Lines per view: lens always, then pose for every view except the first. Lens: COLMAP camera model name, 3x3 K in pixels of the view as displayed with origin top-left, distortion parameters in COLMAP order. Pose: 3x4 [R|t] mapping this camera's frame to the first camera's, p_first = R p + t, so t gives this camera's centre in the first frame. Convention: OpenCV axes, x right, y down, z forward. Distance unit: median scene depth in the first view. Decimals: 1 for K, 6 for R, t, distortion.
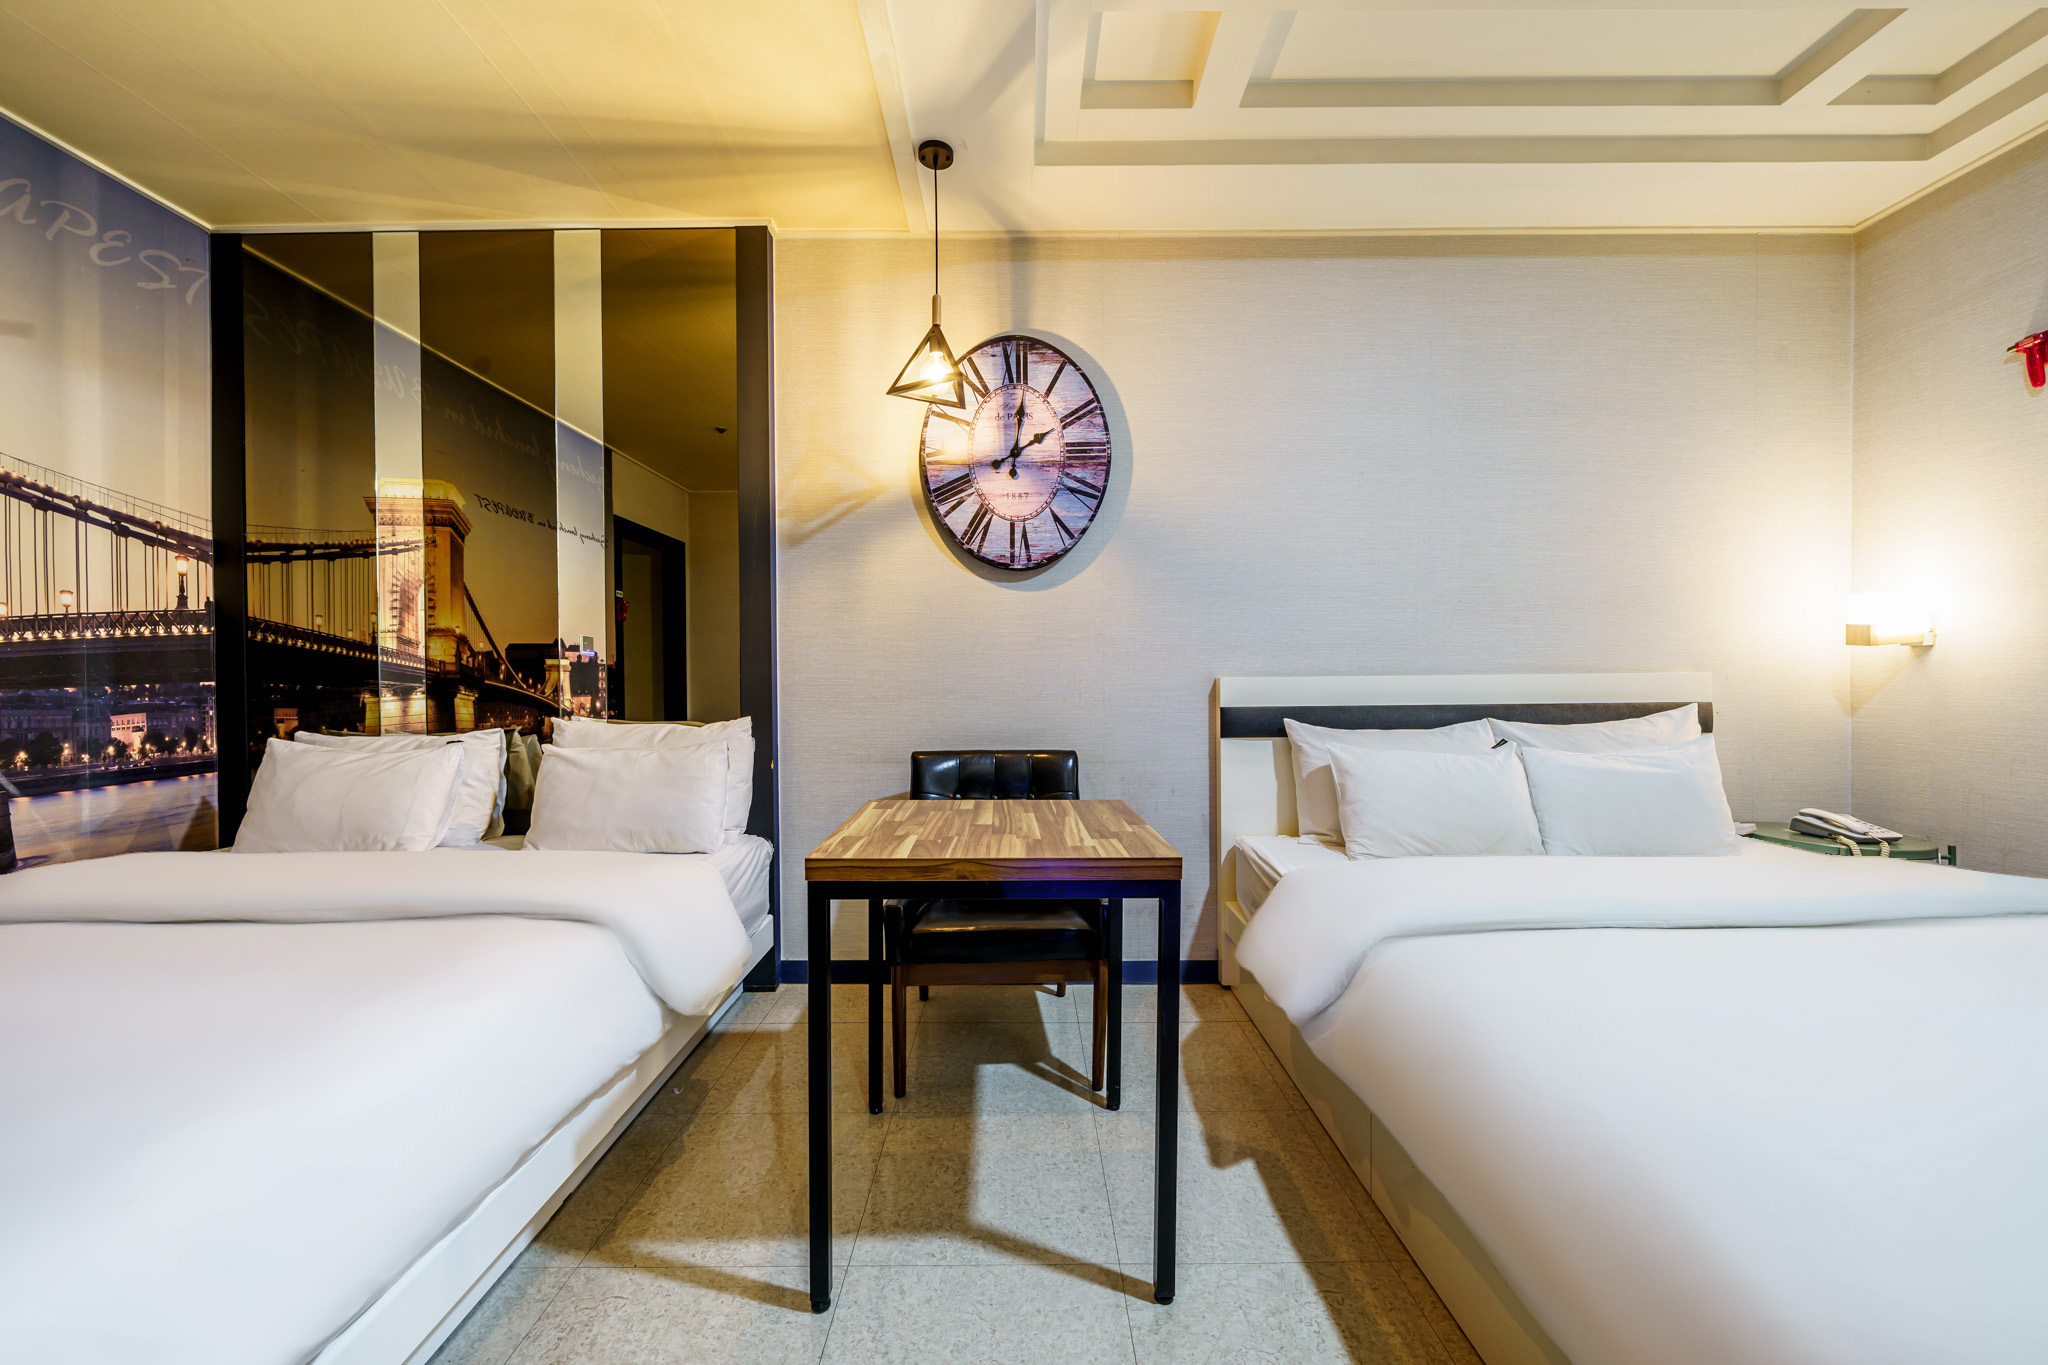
lens RADIAL K [[760.5, 0, 1024.0], [0, 760.5, 682.5], [0, 0, 1]] dist [-0.006270, 0.000131]
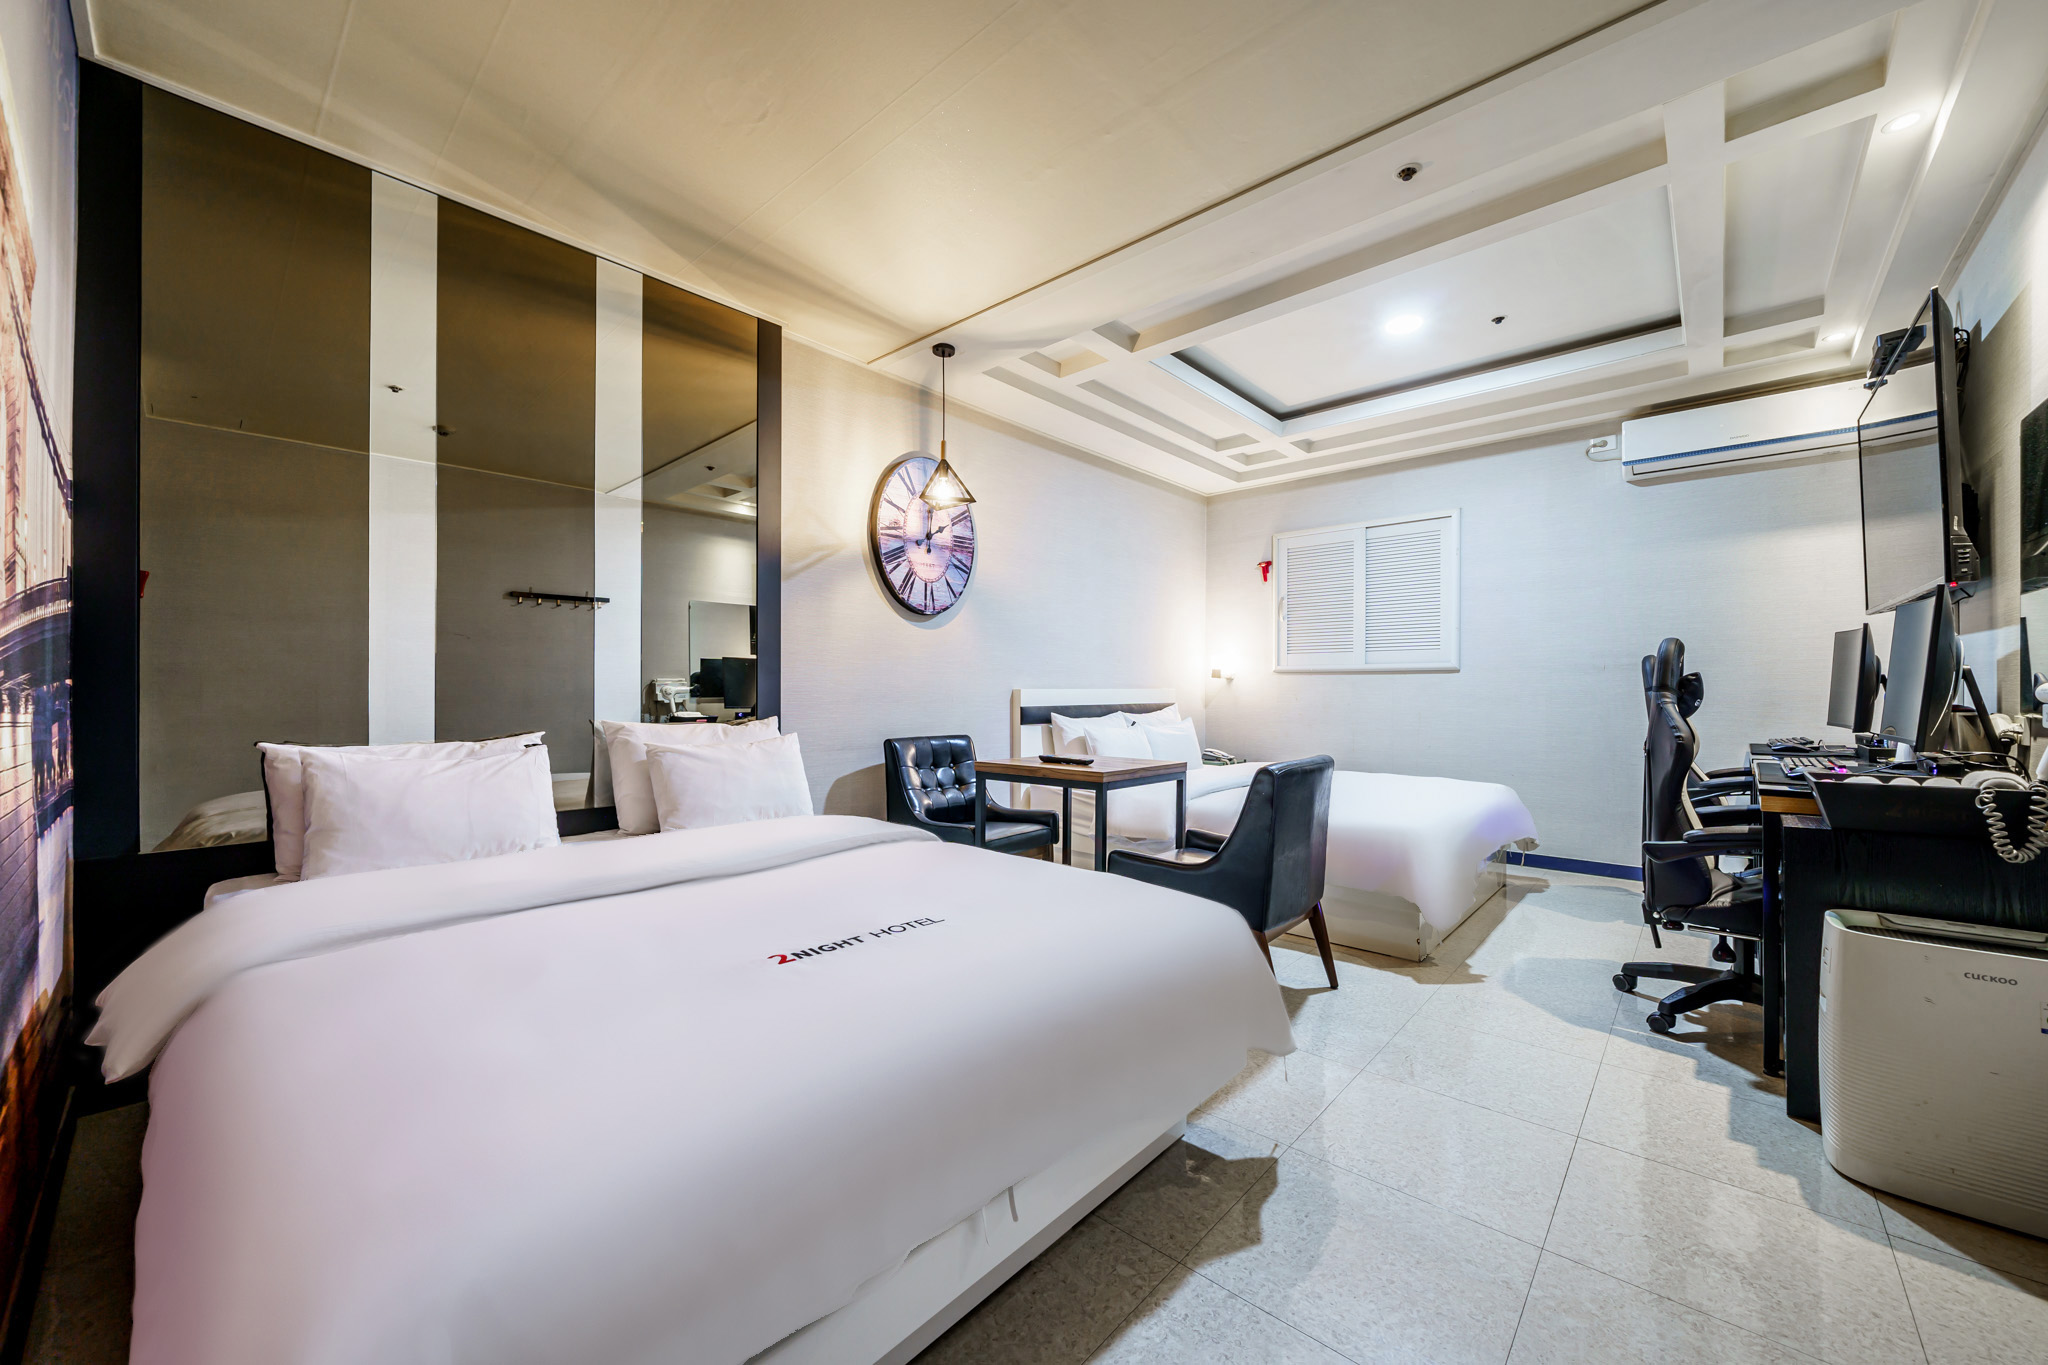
lens RADIAL K [[760.5, 0, 1024.0], [0, 760.5, 682.5], [0, 0, 1]] dist [-0.006270, 0.000131]
pose [[0.677271, 0.018385, 0.735504, -0.973678], [-0.006434, 0.999798, -0.019067, 0.010735], [-0.735706, 0.008181, 0.677252, -0.143827]]
